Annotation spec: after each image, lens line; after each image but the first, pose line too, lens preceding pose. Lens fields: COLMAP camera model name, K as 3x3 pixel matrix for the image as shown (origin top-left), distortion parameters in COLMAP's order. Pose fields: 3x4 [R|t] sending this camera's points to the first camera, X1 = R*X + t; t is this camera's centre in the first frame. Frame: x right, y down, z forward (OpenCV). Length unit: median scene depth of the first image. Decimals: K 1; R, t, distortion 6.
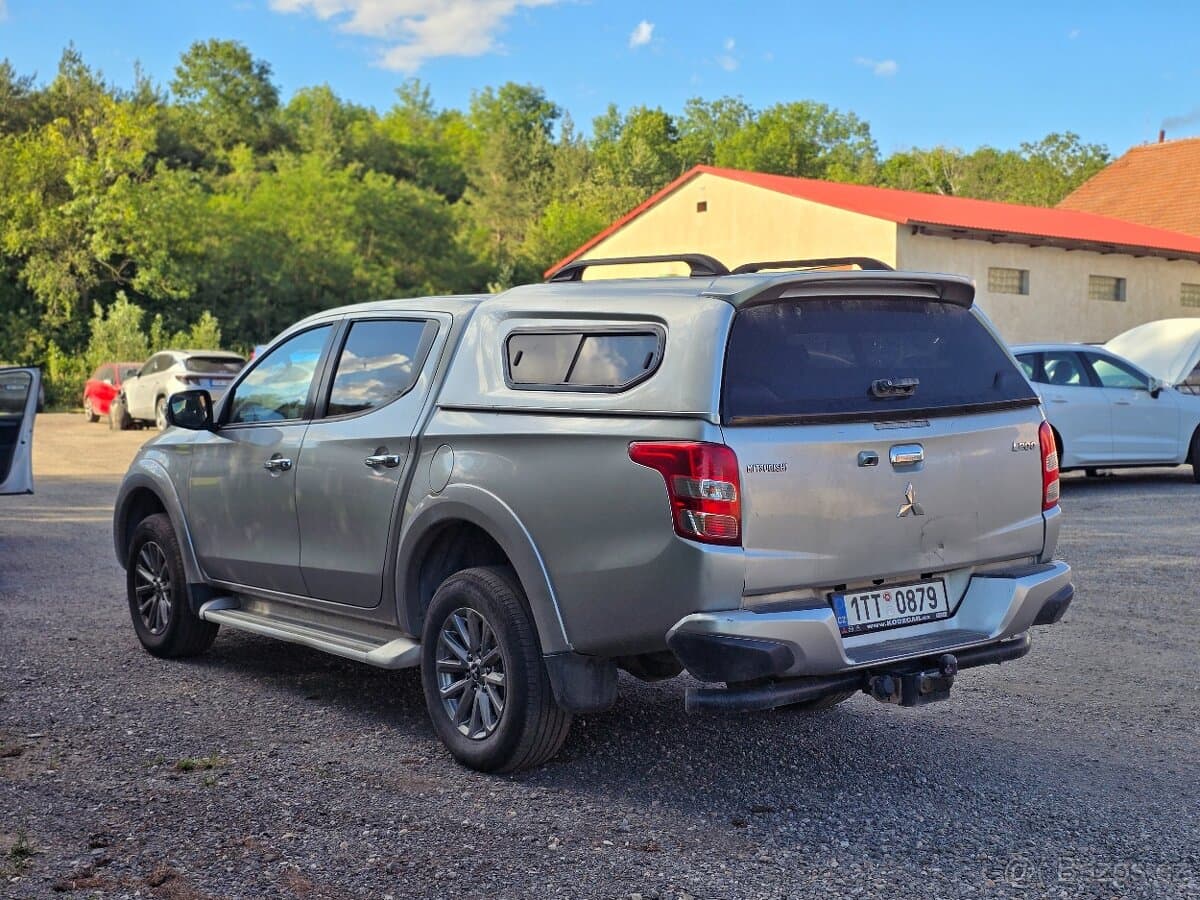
lens RADIAL K [[1634.9, 0, 620.7], [0, 1634.9, 432.9], [0, 0, 1]] dist [0.154750, -0.348820]
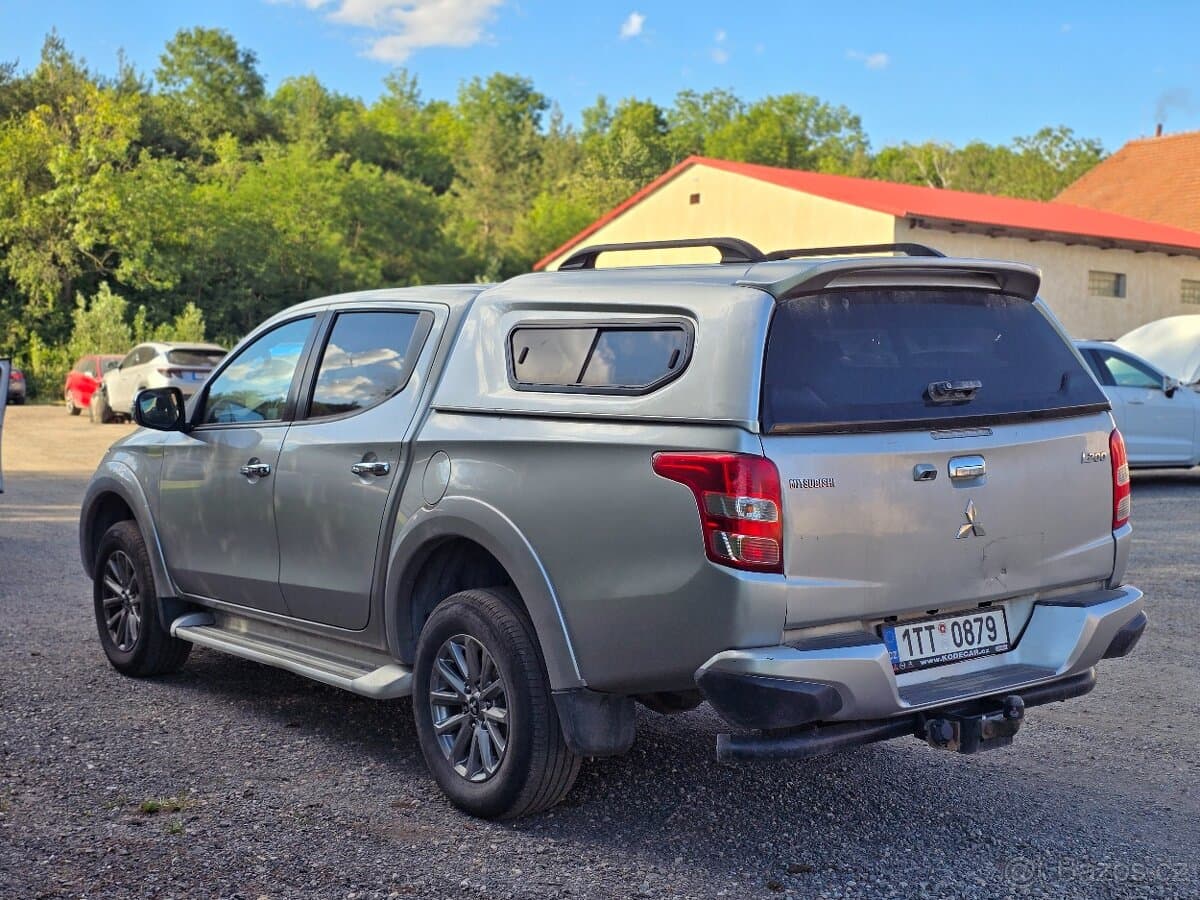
lens RADIAL K [[1631.2, 0, 611.0], [0, 1631.2, 456.2], [0, 0, 1]] dist [0.140420, -0.298275]
pose [[0.999983, 0.005050, 0.002925, -0.002137], [-0.005102, 0.999827, 0.017875, -0.000850], [-0.002834, -0.017889, 0.999836, 0.013743]]
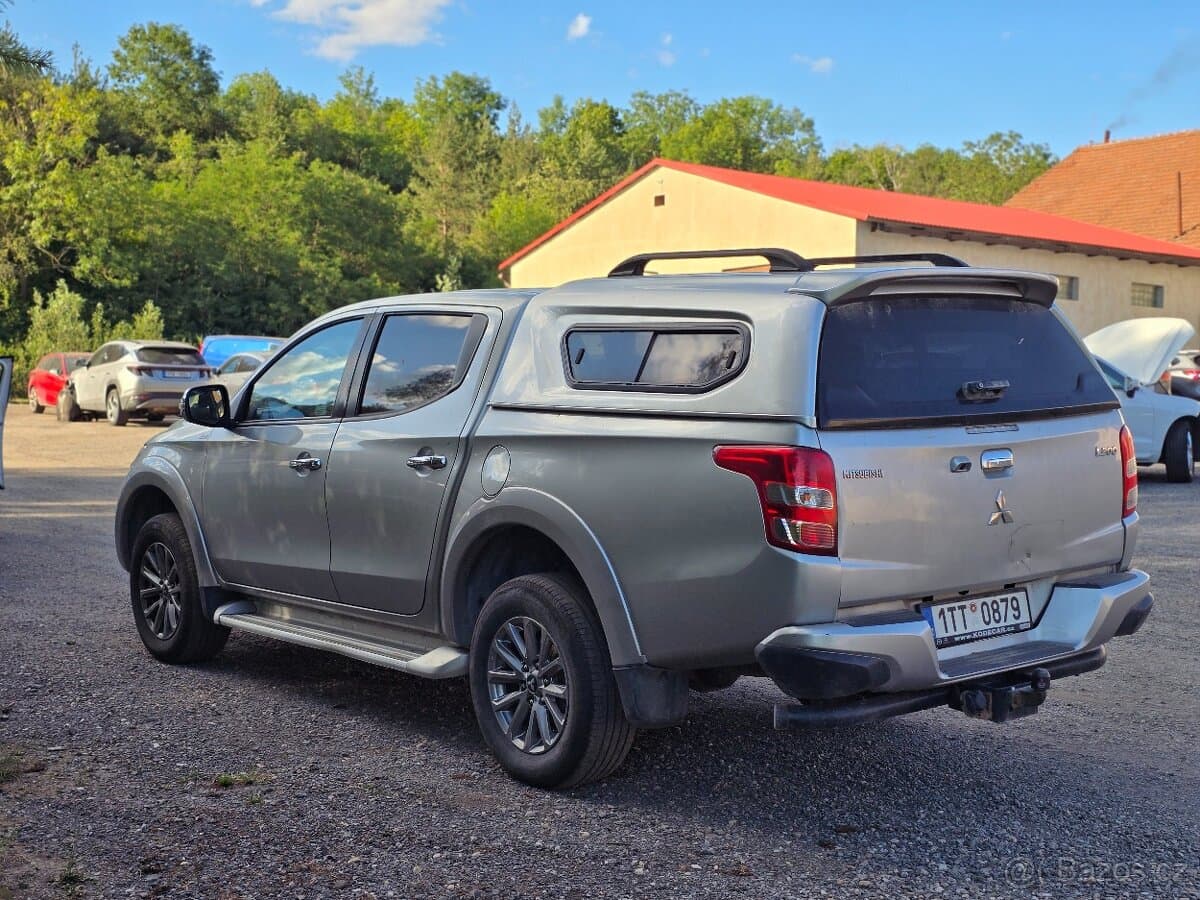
lens RADIAL K [[1630.8, 0, 630.0], [0, 1630.8, 449.4], [0, 0, 1]] dist [0.142098, -0.283576]
pose [[0.998958, 0.005522, 0.045293, -0.009378], [-0.006162, 0.999883, 0.014020, -0.000580], [-0.045210, -0.014285, 0.998875, 0.005768]]
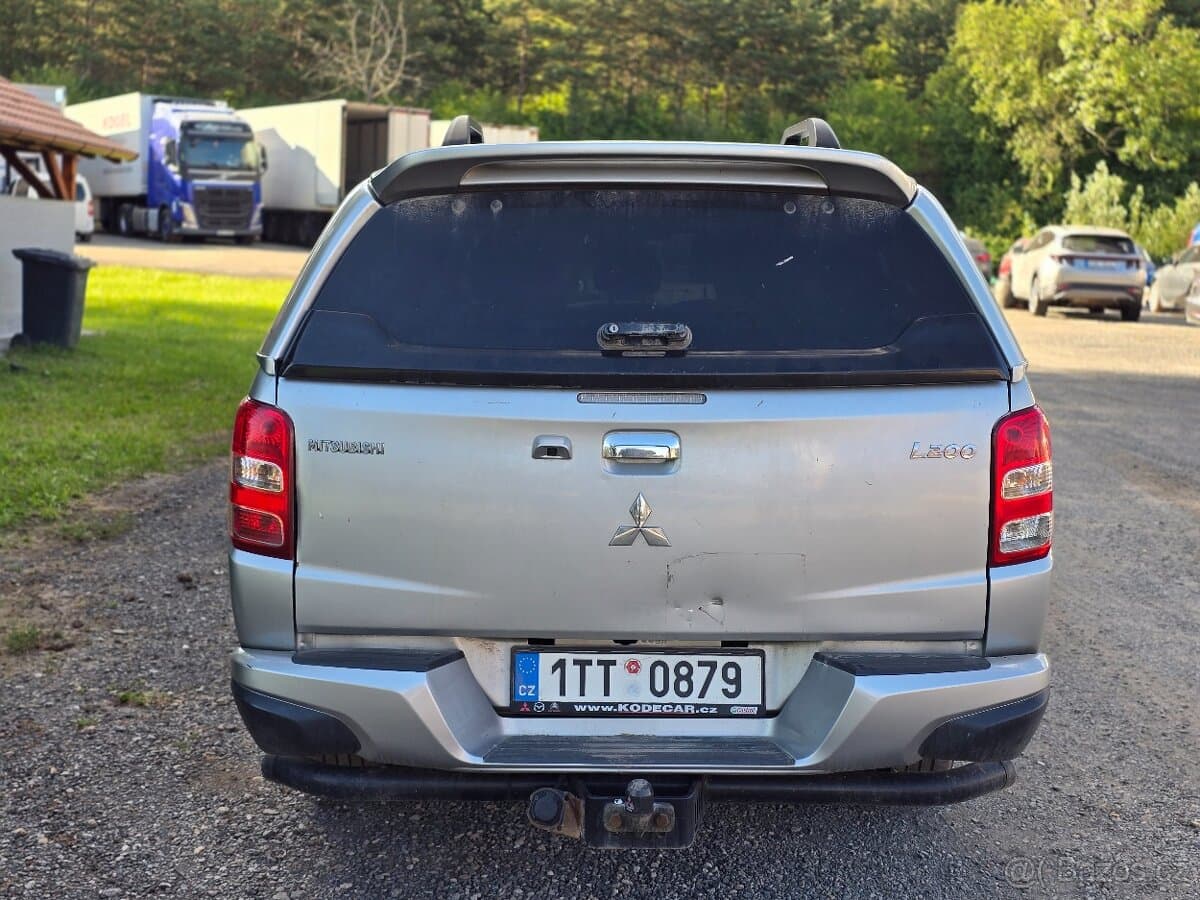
lens RADIAL K [[1632.2, 0, 600.0], [0, 1632.2, 450.0], [0, 0, 1]] dist [0.139771, -0.301629]
pose [[0.792610, 0.110262, -0.599676, 0.059207], [-0.057194, 0.992622, 0.106918, -0.005610], [0.607041, -0.050446, 0.793068, 0.056747]]
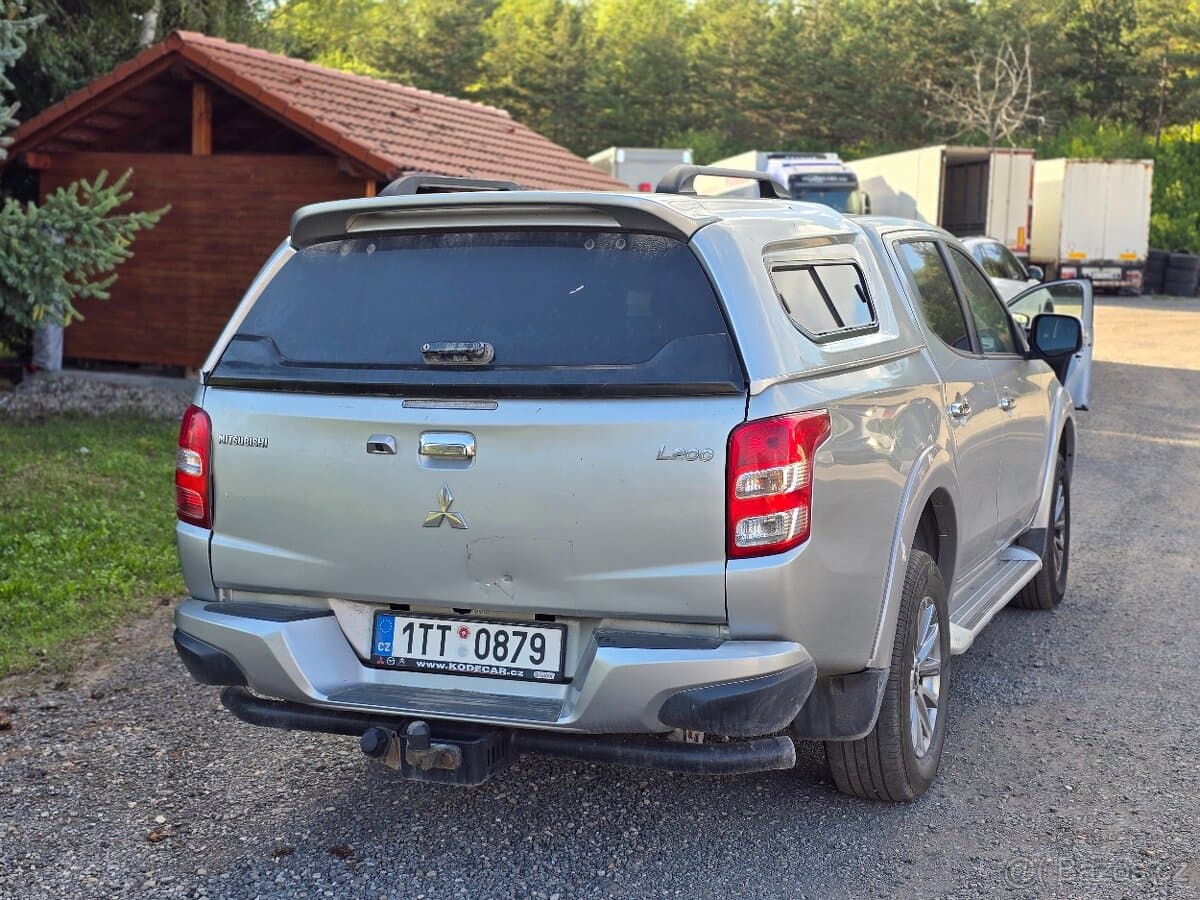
lens RADIAL K [[1638.1, 0, 604.4], [0, 1638.1, 423.0], [0, 0, 1]] dist [0.158103, -0.416660]
pose [[0.494682, 0.093017, -0.864082, 0.094652], [-0.041524, 0.995650, 0.083408, -0.006839], [0.868082, -0.005380, 0.496392, 0.078020]]
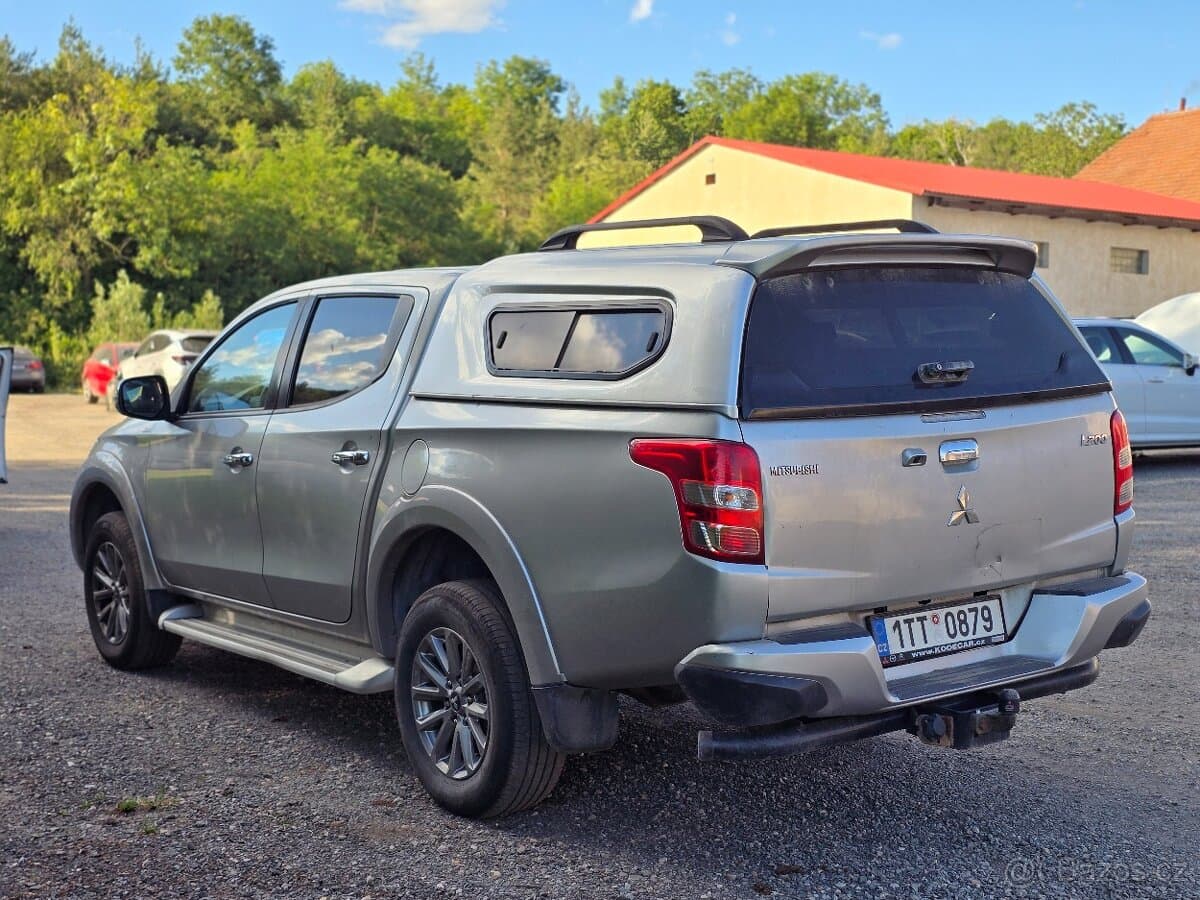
lens RADIAL K [[1632.2, 0, 600.0], [0, 1632.2, 450.0], [0, 0, 1]] dist [0.139771, -0.301629]
pose [[0.999832, -0.003880, -0.017904, 0.000515], [0.004318, 0.999692, 0.024459, -0.001038], [0.017804, -0.024532, 0.999540, 0.017094]]
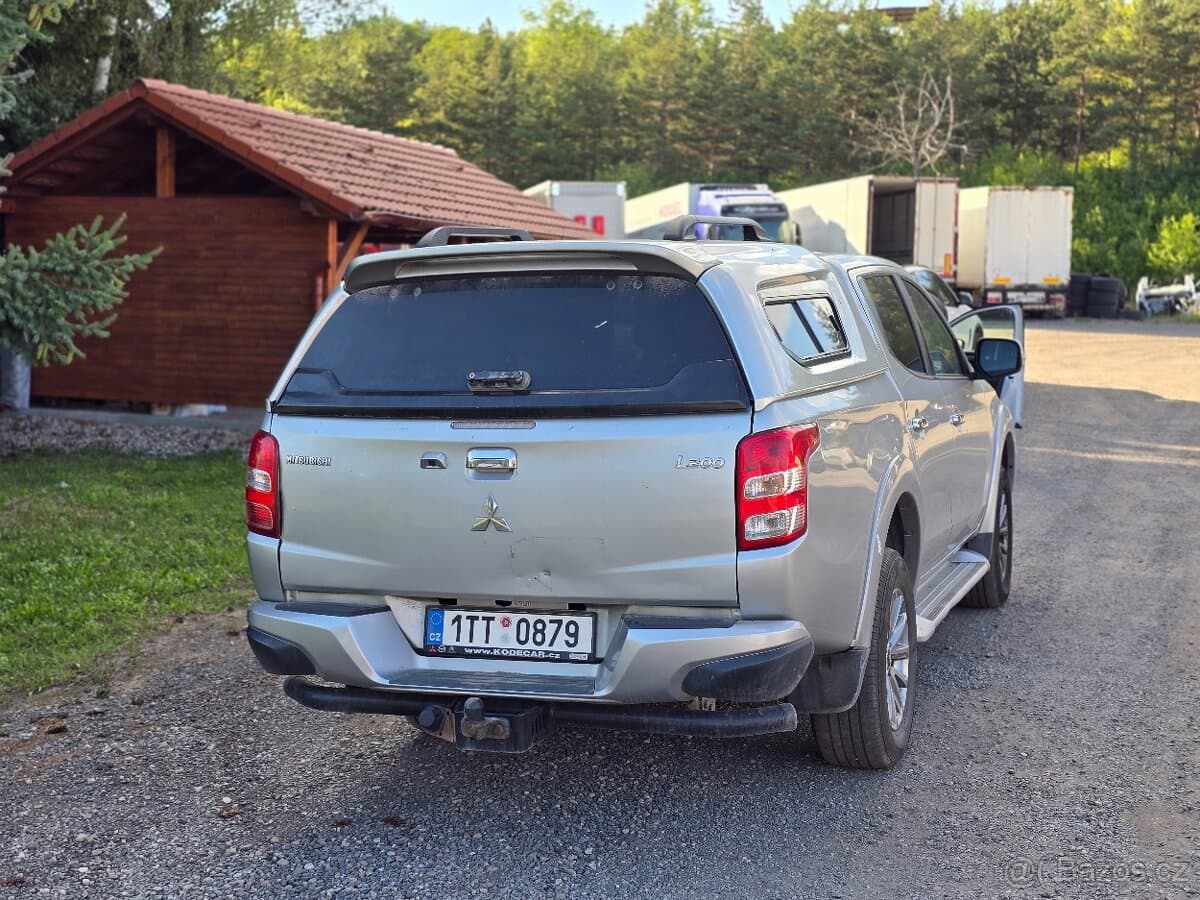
lens RADIAL K [[1635.2, 0, 591.7], [0, 1635.2, 422.1], [0, 0, 1]] dist [0.203652, -0.691405]
pose [[0.525348, 0.067525, -0.848204, 0.103704], [-0.025465, 0.997647, 0.063649, -0.006964], [0.850506, -0.011838, 0.525832, 0.066746]]
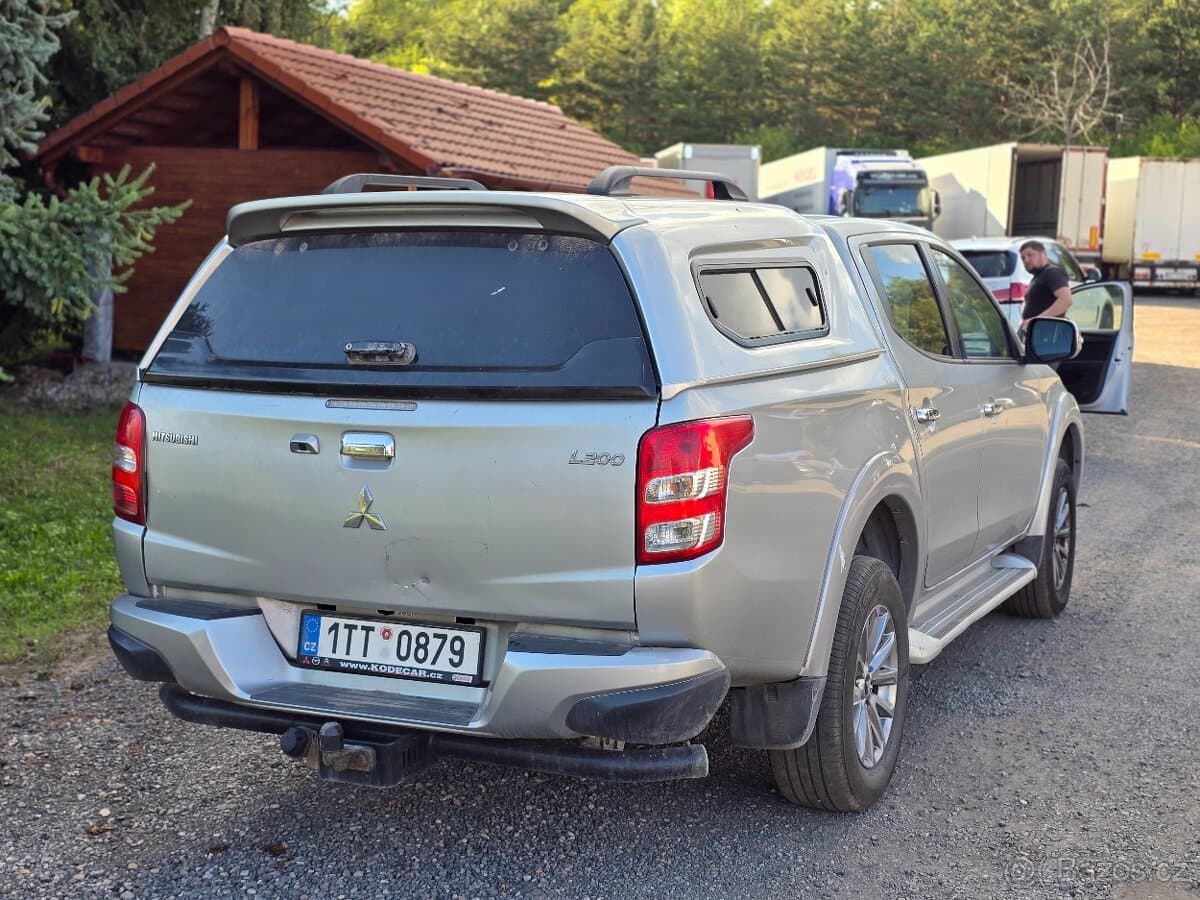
lens RADIAL K [[1641.0, 0, 603.4], [0, 1641.0, 423.2], [0, 0, 1]] dist [0.153047, -0.397633]
pose [[0.452063, 0.101548, -0.886187, 0.097840], [-0.050630, 0.994818, 0.088168, -0.007504], [0.890548, 0.005010, 0.454862, 0.085112]]
